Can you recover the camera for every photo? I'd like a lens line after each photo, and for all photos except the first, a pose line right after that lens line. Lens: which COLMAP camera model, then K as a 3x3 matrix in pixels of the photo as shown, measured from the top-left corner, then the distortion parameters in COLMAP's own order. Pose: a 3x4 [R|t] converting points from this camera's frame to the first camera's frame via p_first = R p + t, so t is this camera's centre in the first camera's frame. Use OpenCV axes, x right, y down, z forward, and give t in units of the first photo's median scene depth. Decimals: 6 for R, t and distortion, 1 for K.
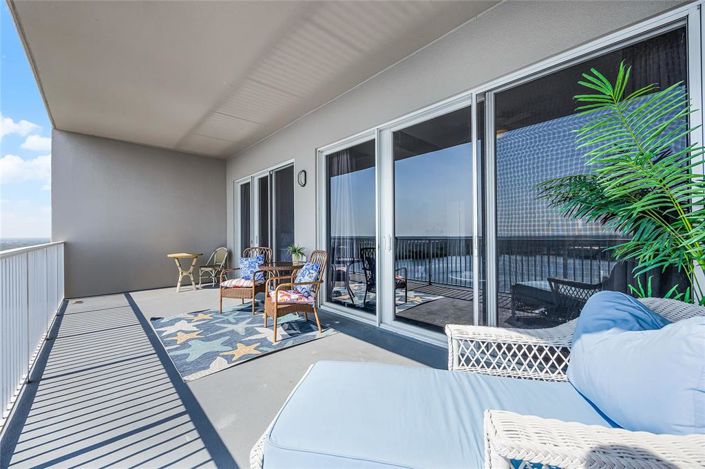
lens RADIAL K [[287.9, 0, 355.2], [0, 287.9, 234.2], [0, 0, 1]] dist [0.010349, -0.000415]
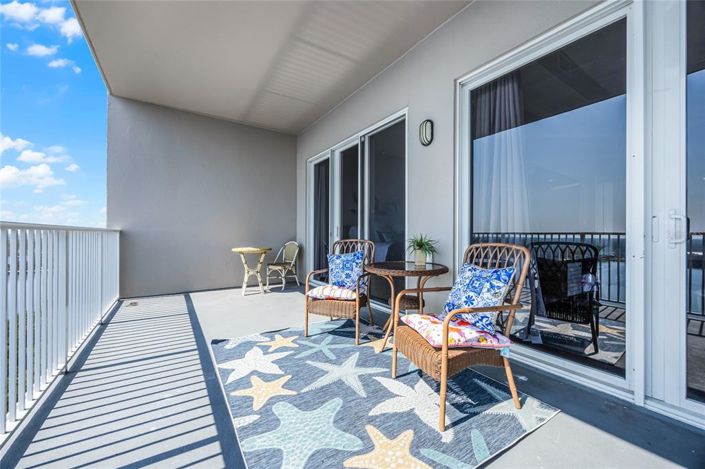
lens RADIAL K [[287.9, 0, 352.2], [0, 287.9, 233.8], [0, 0, 1]] dist [0.010349, -0.000415]
pose [[0.985466, 0.011169, -0.169508, -0.255307], [-0.011064, 0.999938, 0.001564, 0.035260], [0.169515, 0.000334, 0.985528, 0.368529]]
